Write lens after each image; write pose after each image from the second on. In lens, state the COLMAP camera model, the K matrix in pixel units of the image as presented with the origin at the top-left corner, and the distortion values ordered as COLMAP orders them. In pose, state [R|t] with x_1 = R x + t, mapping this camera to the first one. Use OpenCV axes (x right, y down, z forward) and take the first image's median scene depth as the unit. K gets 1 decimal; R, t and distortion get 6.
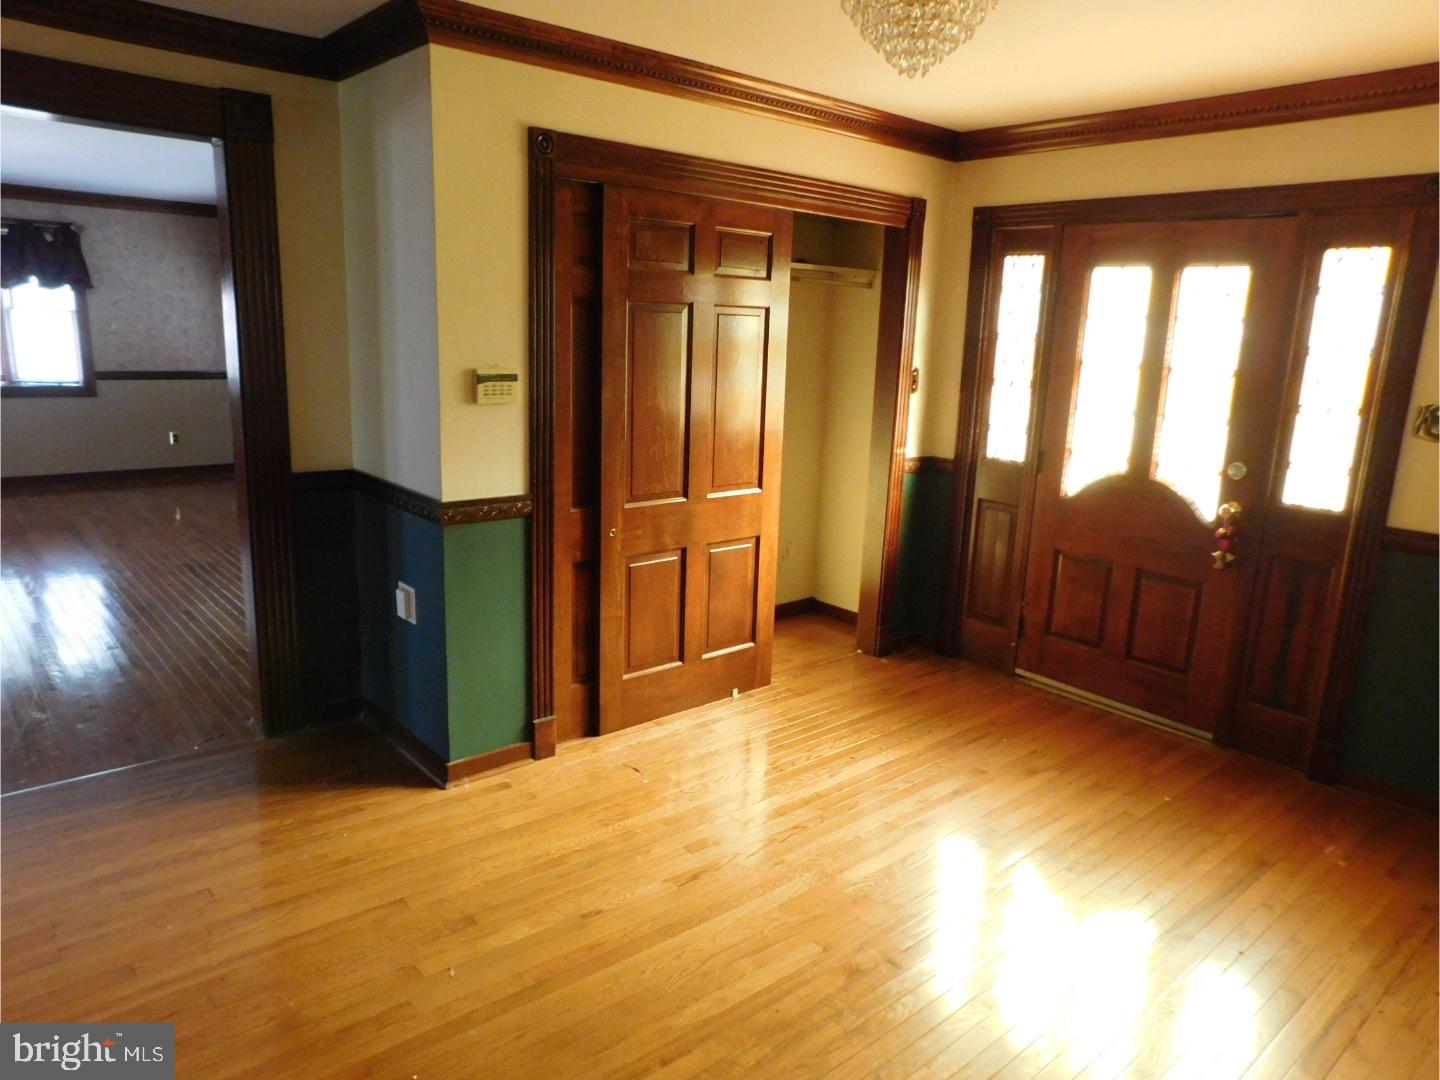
lens RADIAL K [[963.6, 0, 720.0], [0, 963.6, 533.5], [0, 0, 1]] dist [-0.000013, 0.000268]
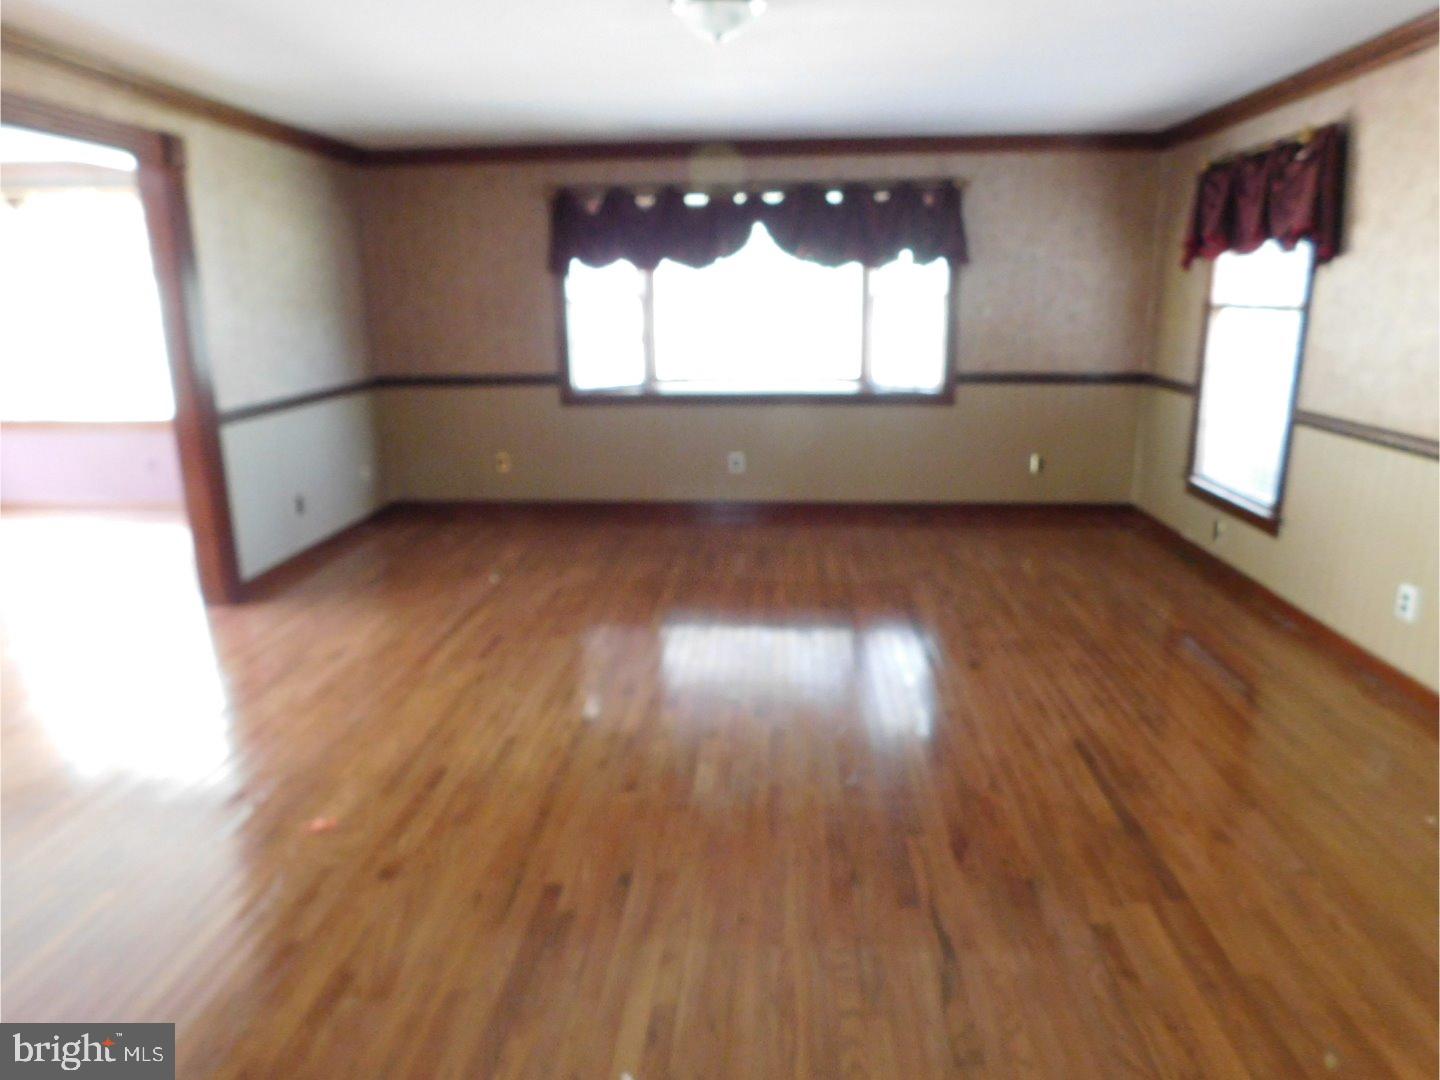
lens RADIAL K [[963.6, 0, 724.6], [0, 963.6, 539.2], [0, 0, 1]] dist [-0.000013, 0.000268]
pose [[0.712273, 0.126674, -0.690377, -0.240654], [-0.108177, 0.991640, 0.070343, -0.073521], [0.693516, 0.024580, 0.720022, 0.331487]]
